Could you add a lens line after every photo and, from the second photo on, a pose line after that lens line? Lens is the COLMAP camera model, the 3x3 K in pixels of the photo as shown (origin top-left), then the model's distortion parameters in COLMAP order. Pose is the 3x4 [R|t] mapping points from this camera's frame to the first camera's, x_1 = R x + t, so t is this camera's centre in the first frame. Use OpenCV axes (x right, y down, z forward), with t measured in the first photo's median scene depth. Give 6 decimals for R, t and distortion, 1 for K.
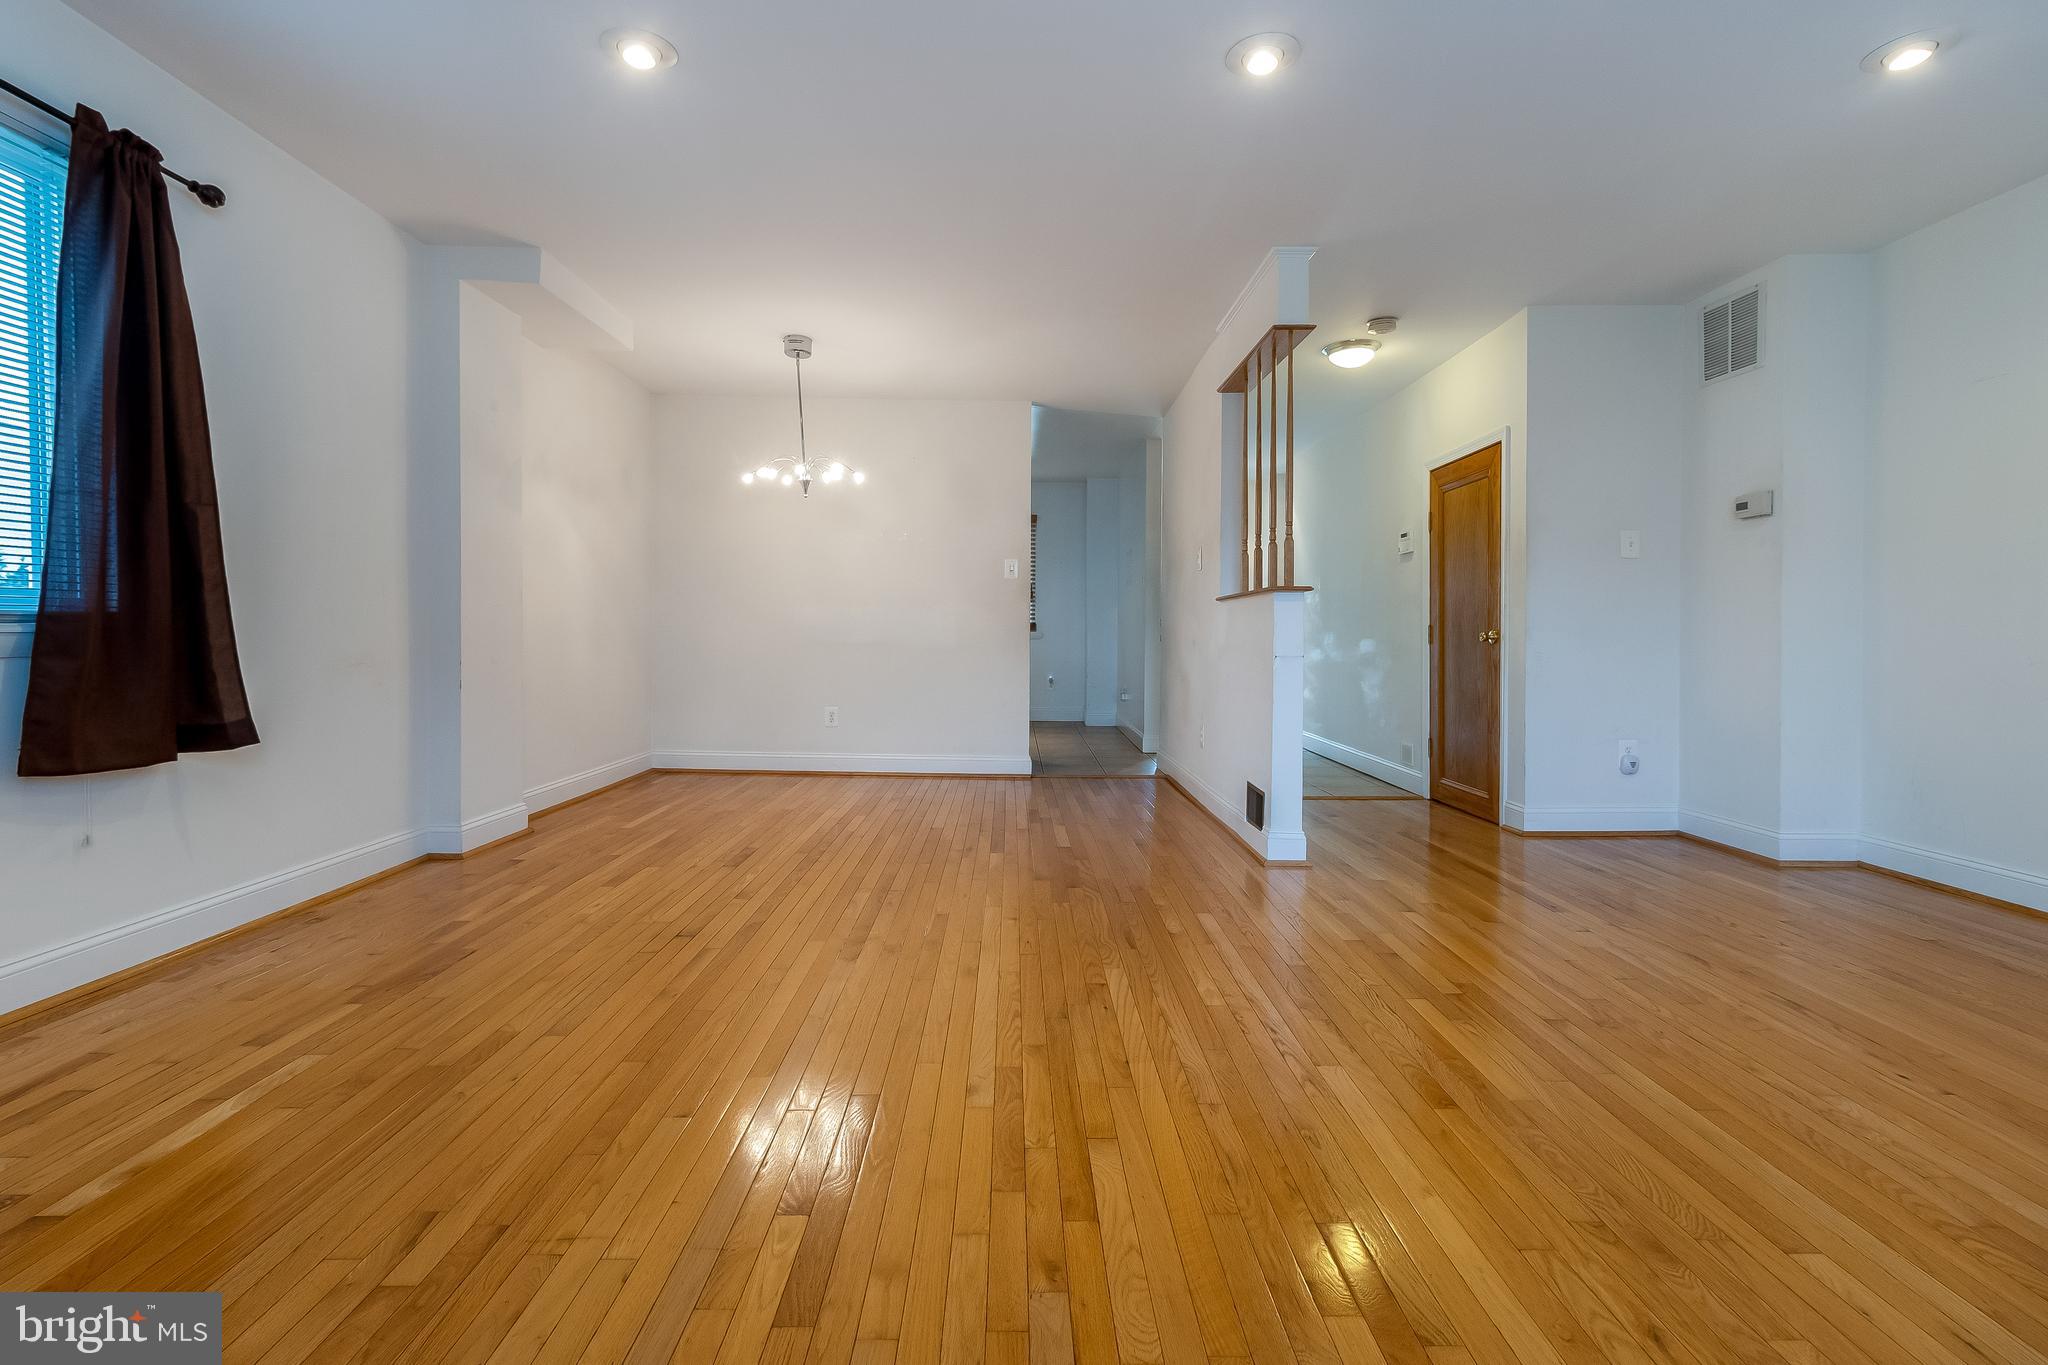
lens RADIAL K [[949.7, 0, 1028.4], [0, 949.7, 623.0], [0, 0, 1]] dist [0.004987, 0.000572]
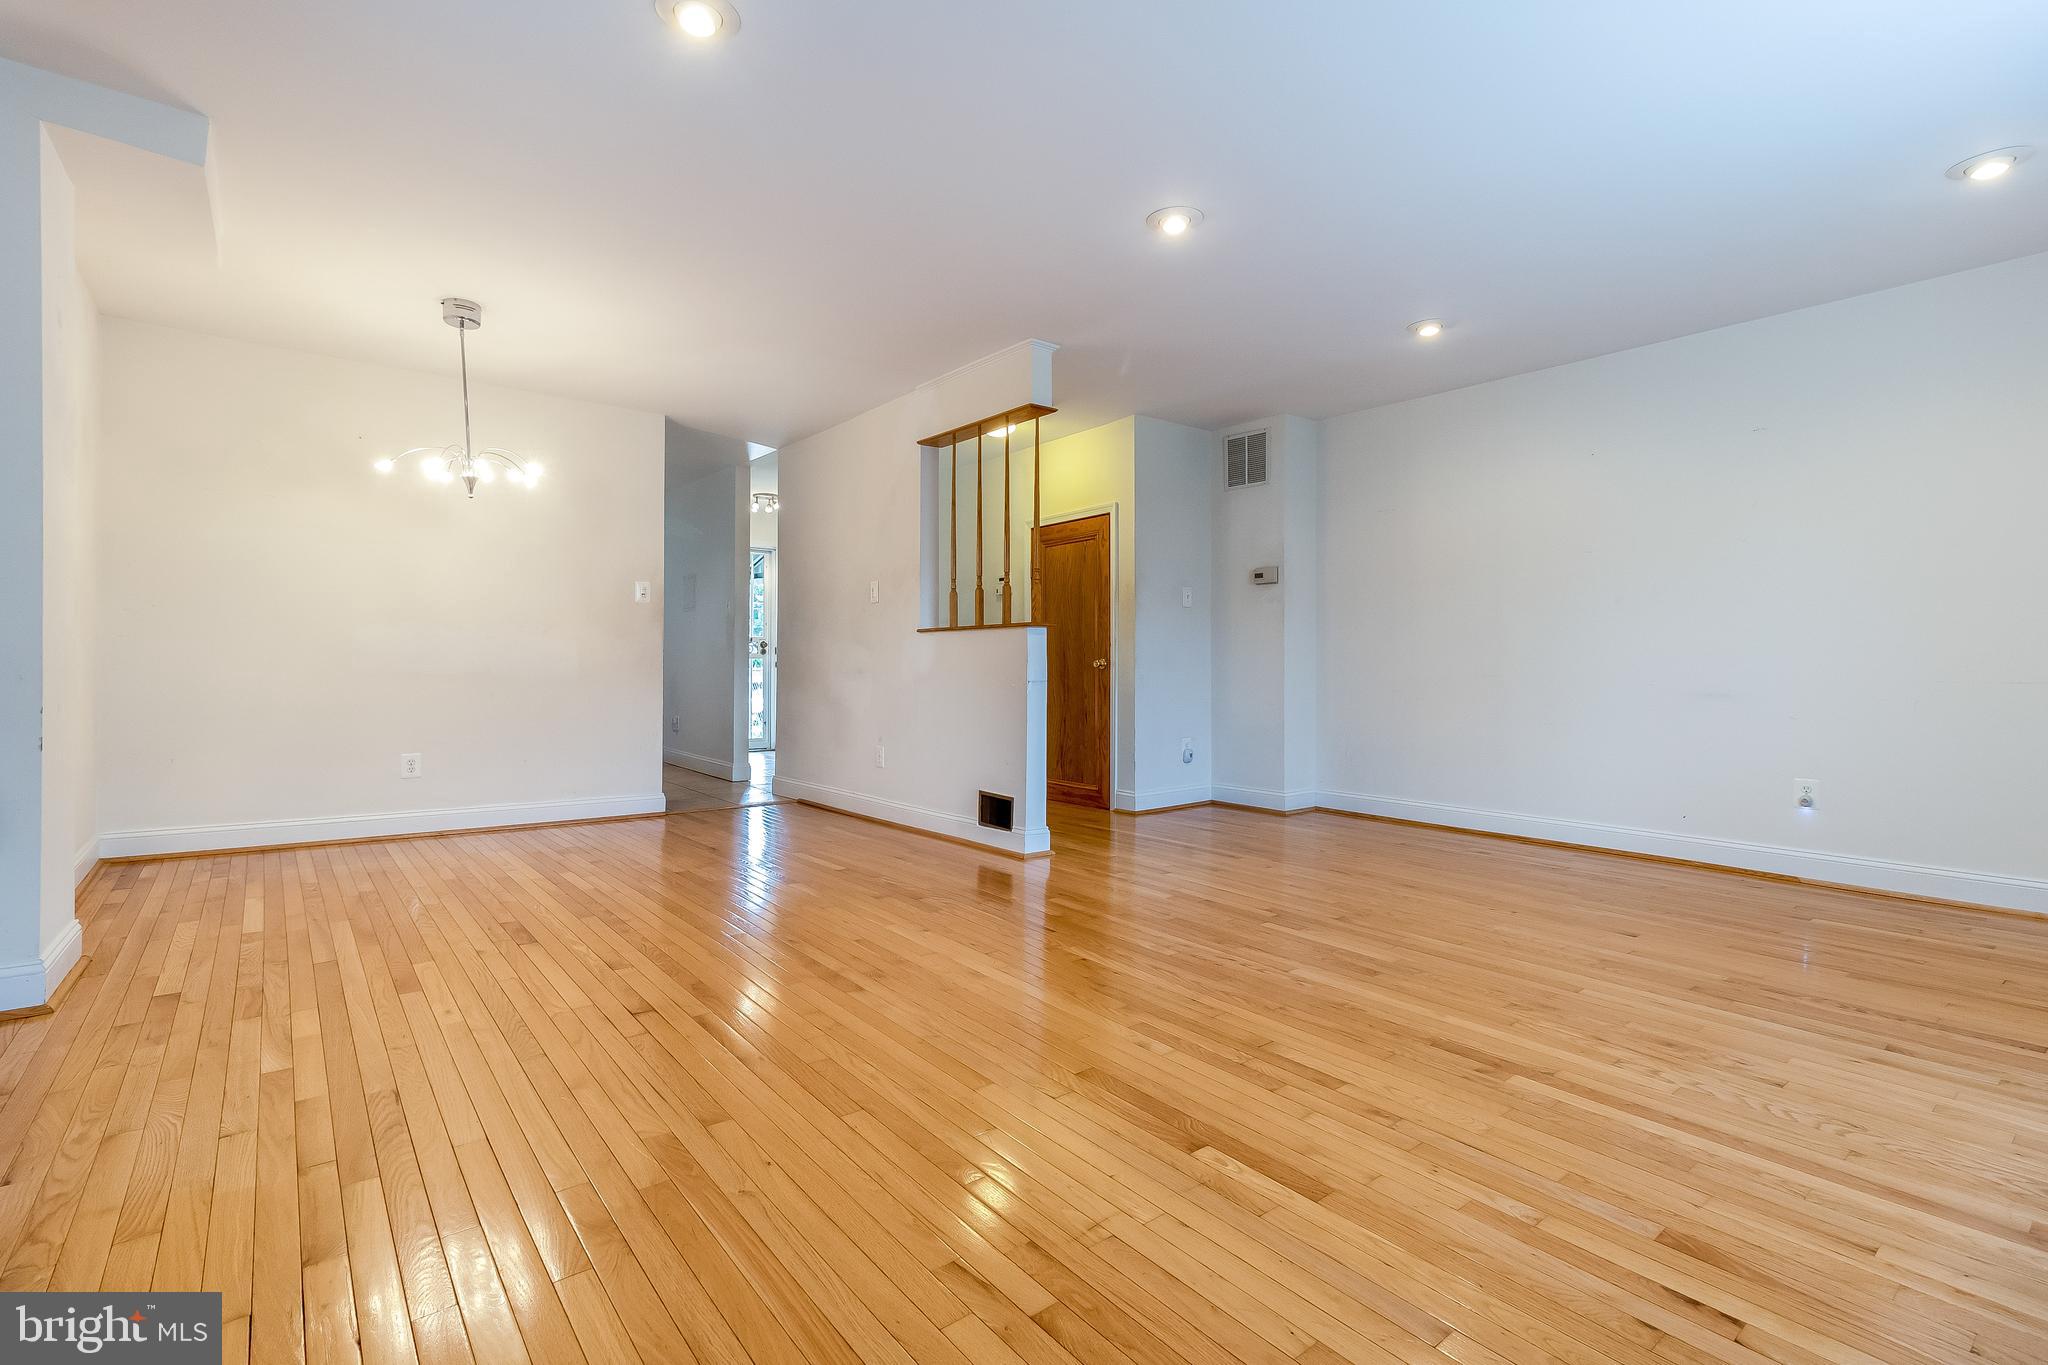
lens RADIAL K [[937.5, 0, 1026.8], [0, 937.5, 628.8], [0, 0, 1]] dist [0.006597, 0.000277]
pose [[0.789112, 0.018833, 0.613961, -0.462936], [-0.006283, 0.999725, -0.022590, -0.004223], [-0.614218, 0.013968, 0.789013, 0.072614]]
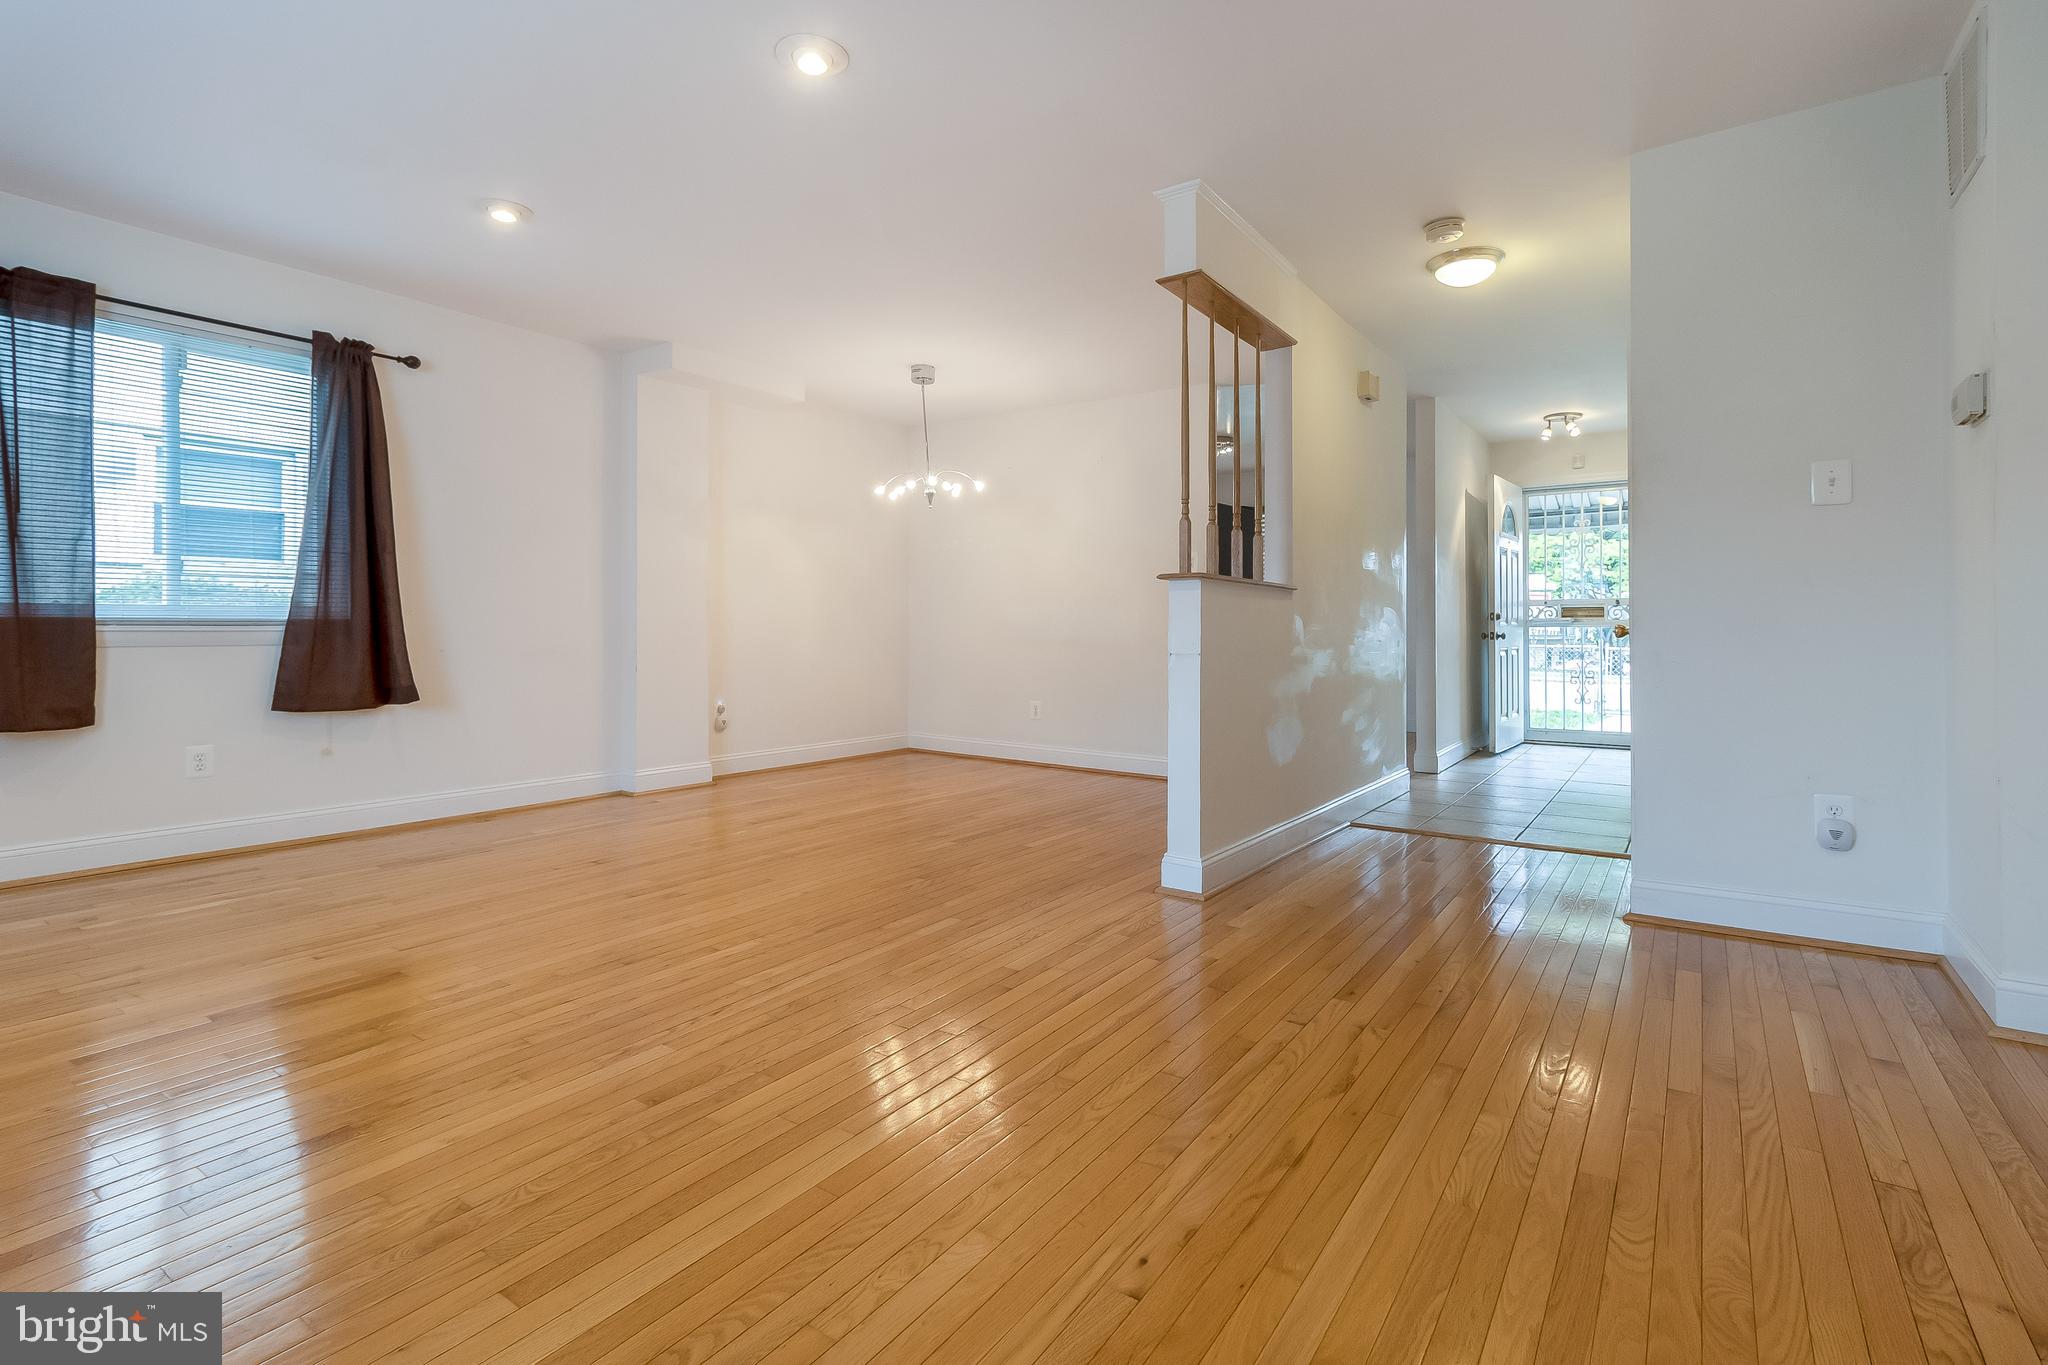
lens RADIAL K [[965.5, 0, 1027.9], [0, 965.5, 597.1], [0, 0, 1]] dist [0.008617, 0.000286]
pose [[0.811203, -0.025276, -0.584218, 0.673157], [0.010215, 0.999525, -0.029061, 0.007879], [0.584675, 0.017607, 0.811077, 0.198754]]
